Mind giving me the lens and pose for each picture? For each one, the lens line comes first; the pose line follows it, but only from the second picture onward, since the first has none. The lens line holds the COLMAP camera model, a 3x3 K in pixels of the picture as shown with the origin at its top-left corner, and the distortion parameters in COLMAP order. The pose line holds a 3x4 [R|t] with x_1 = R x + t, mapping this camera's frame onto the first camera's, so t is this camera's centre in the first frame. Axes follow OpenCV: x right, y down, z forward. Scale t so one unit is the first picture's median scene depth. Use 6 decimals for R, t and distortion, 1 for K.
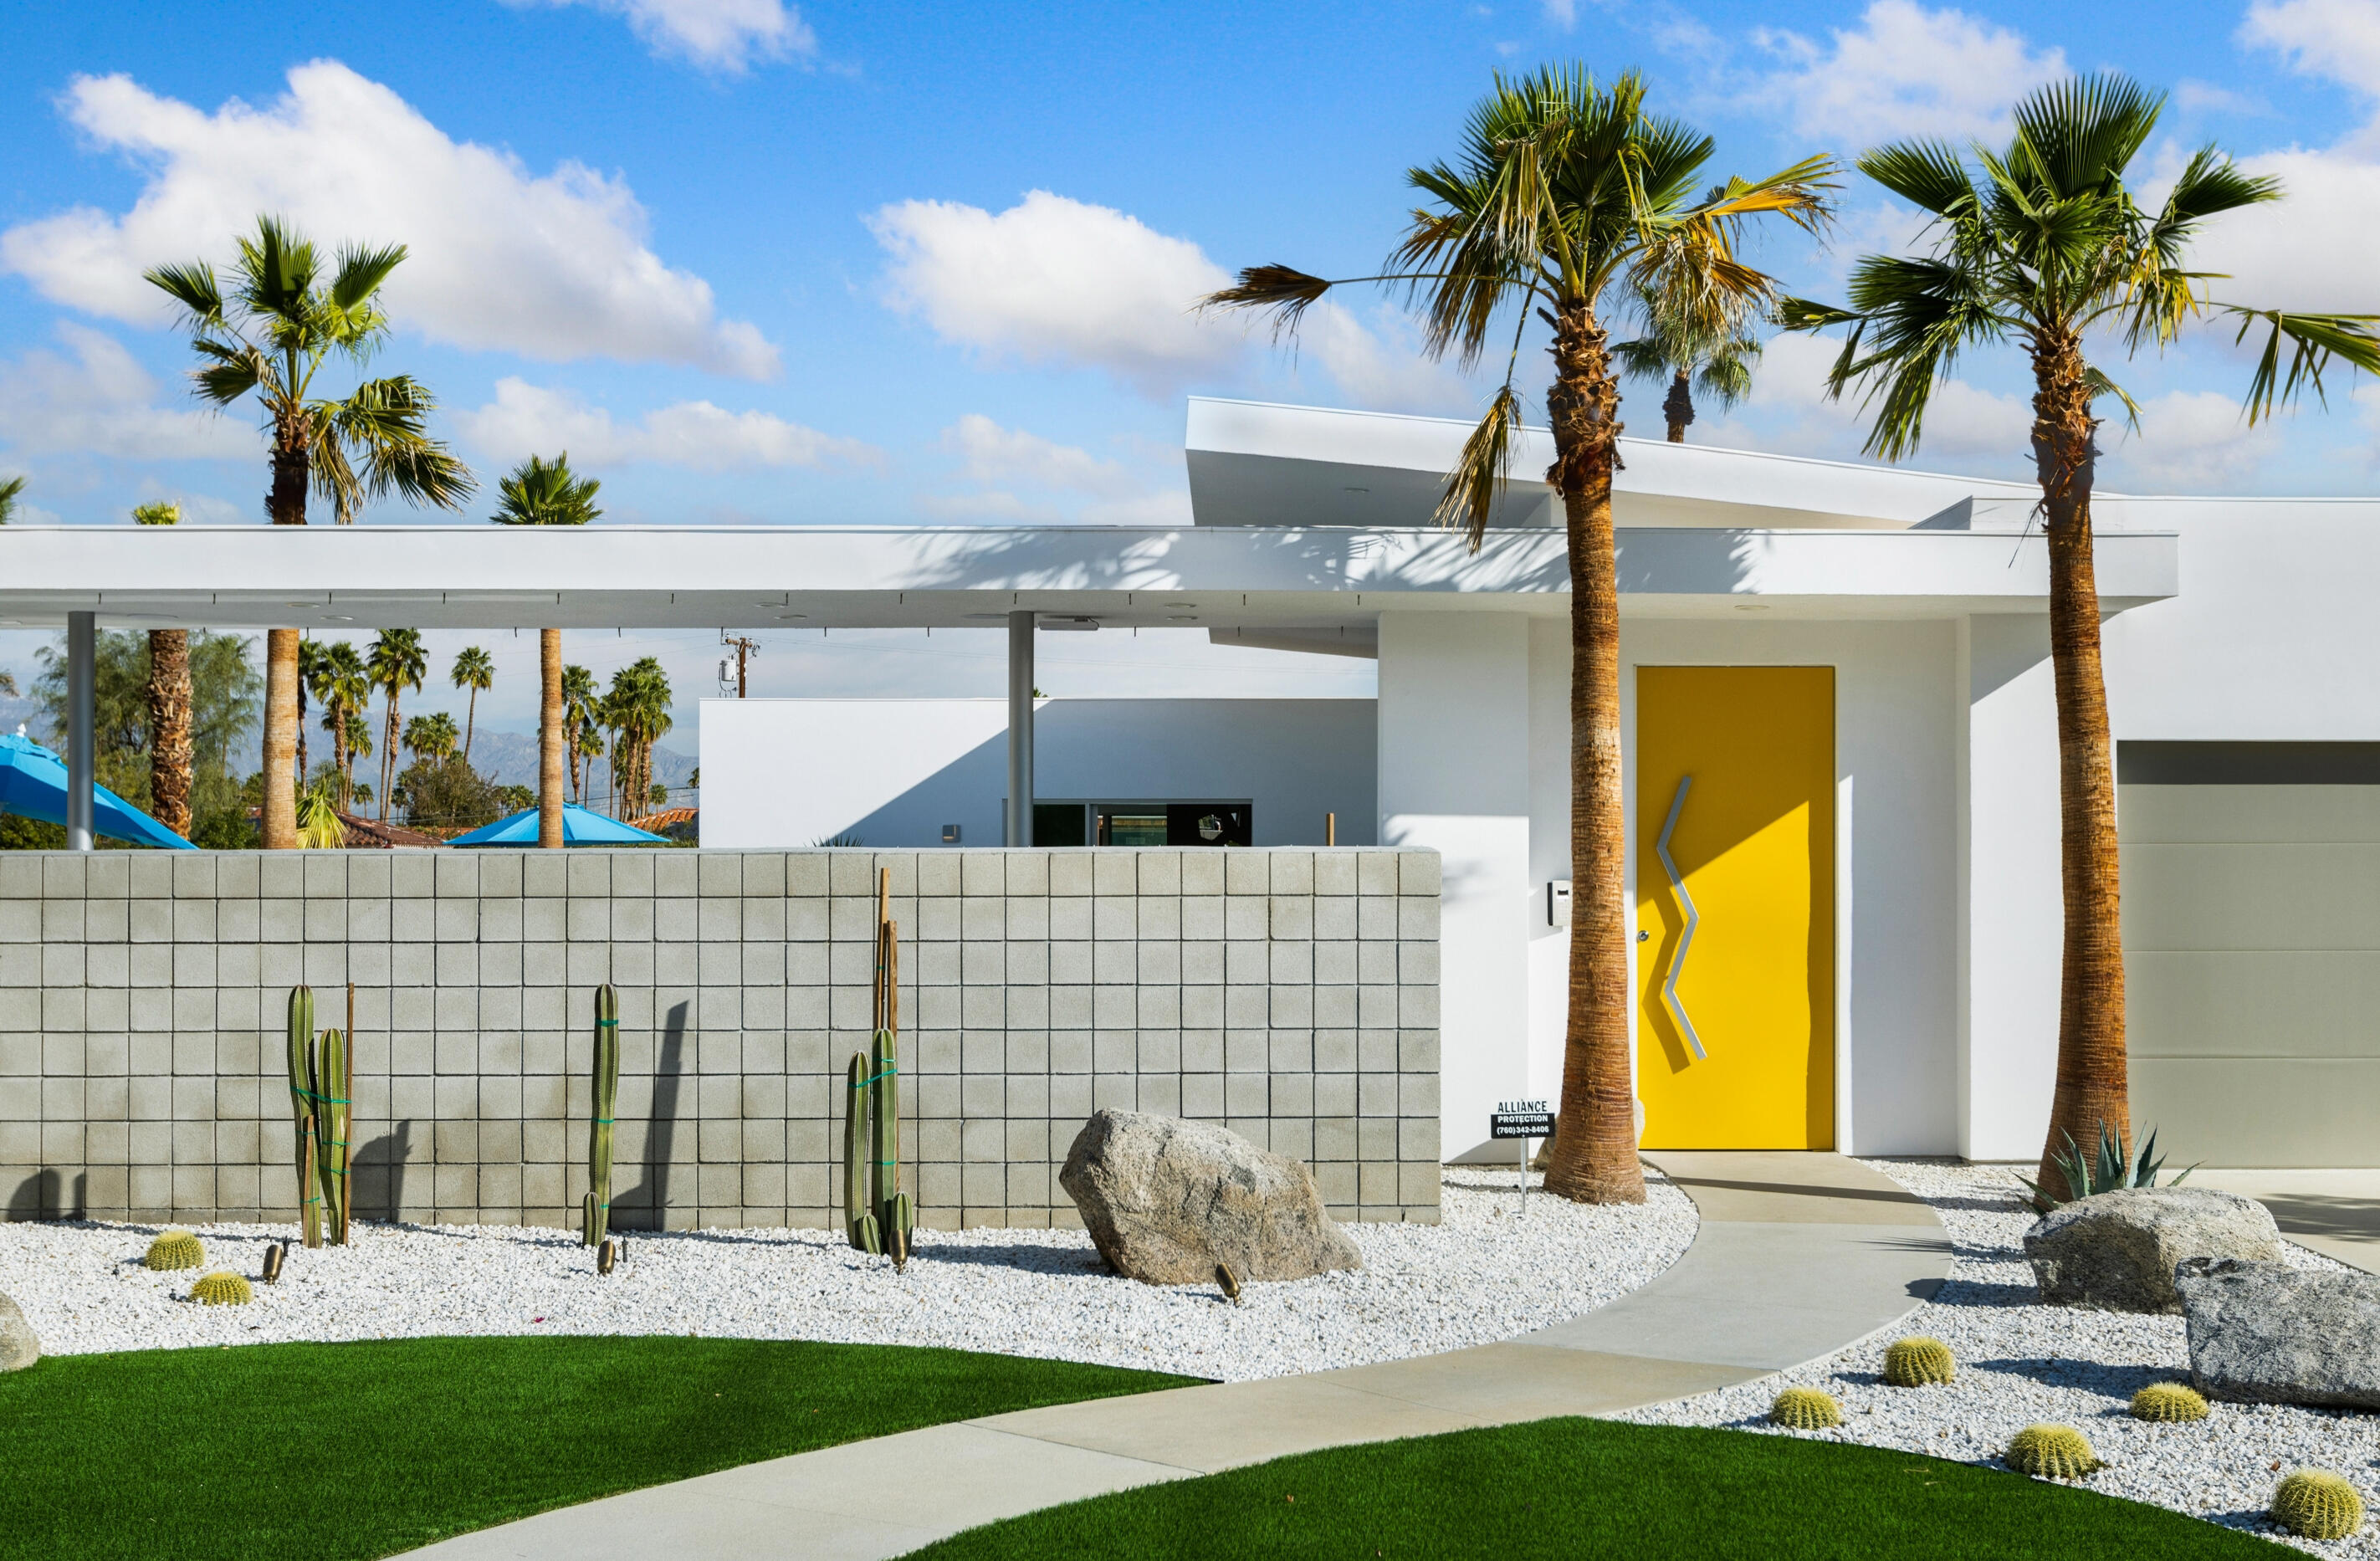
lens RADIAL K [[2860.8, 0, 1194.7], [0, 2860.8, 777.2], [0, 0, 1]] dist [-0.007308, 0.000000]
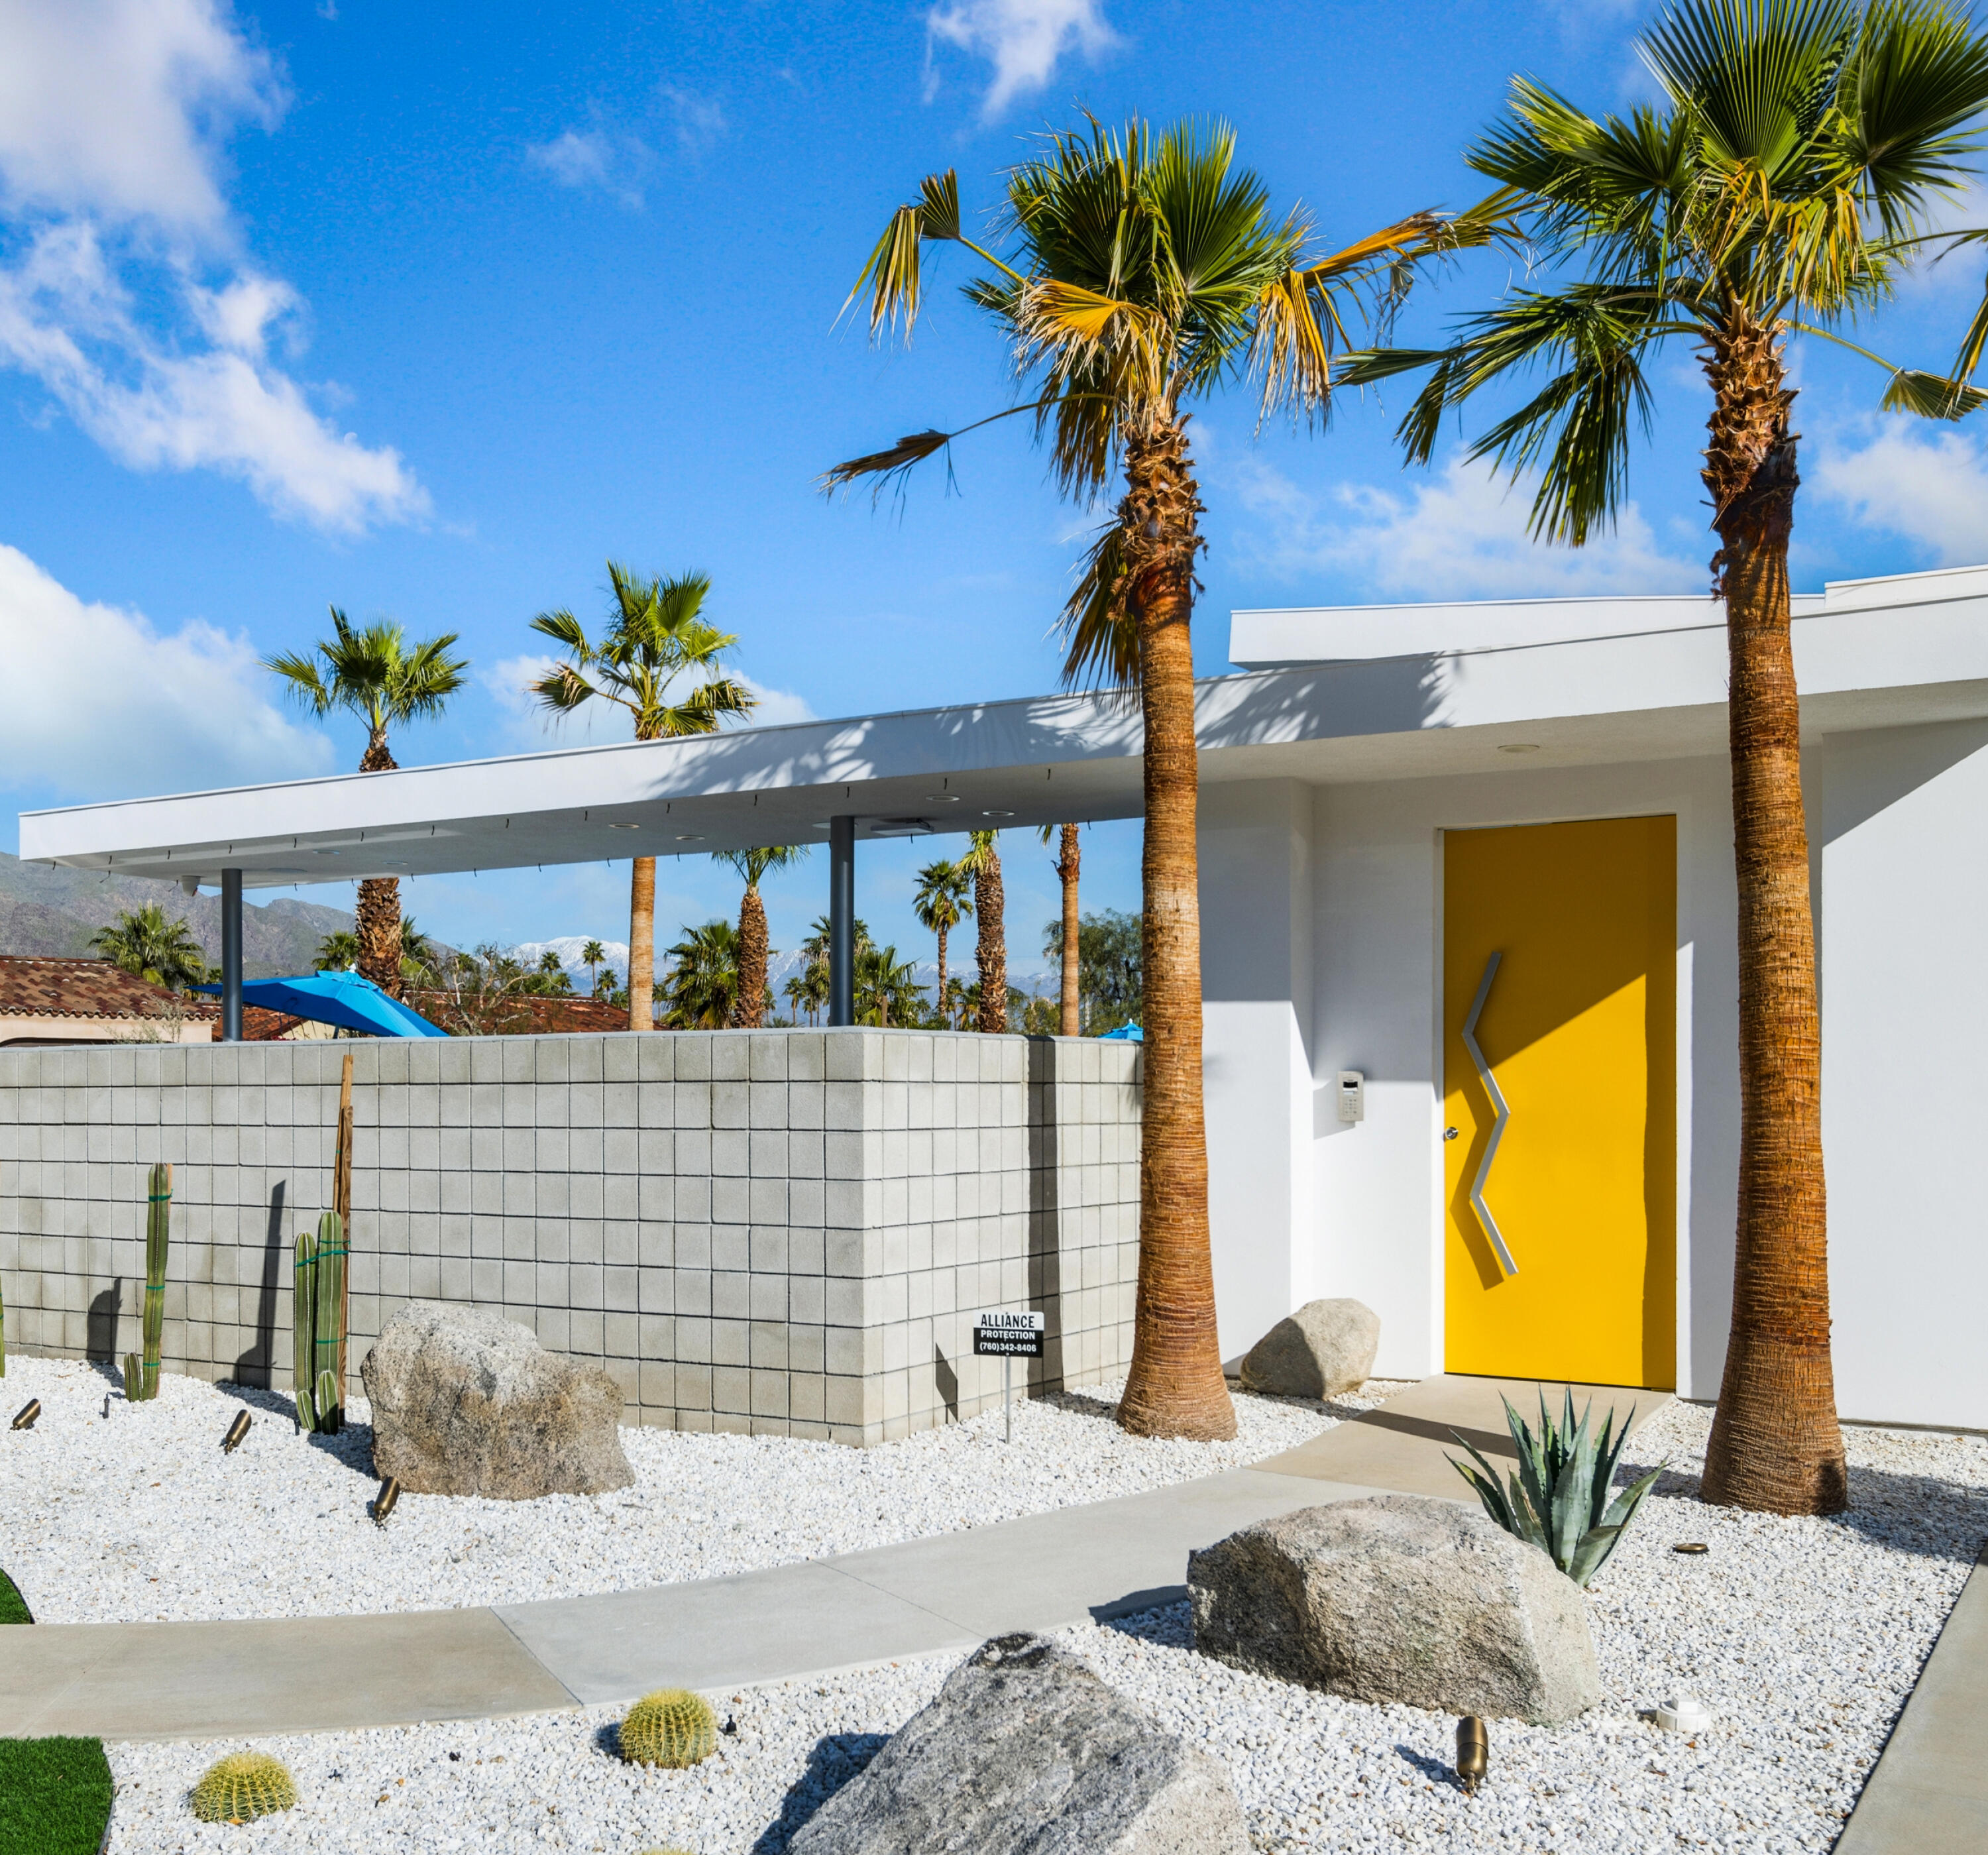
lens RADIAL K [[2055.6, 0, 880.2], [0, 2055.6, 1059.7], [0, 0, 1]] dist [0.011353, 0.000000]
pose [[0.849687, -0.008807, -0.527214, 0.416131], [0.018449, 0.999745, 0.013033, 0.025608], [0.526965, -0.020800, 0.849632, 0.441483]]
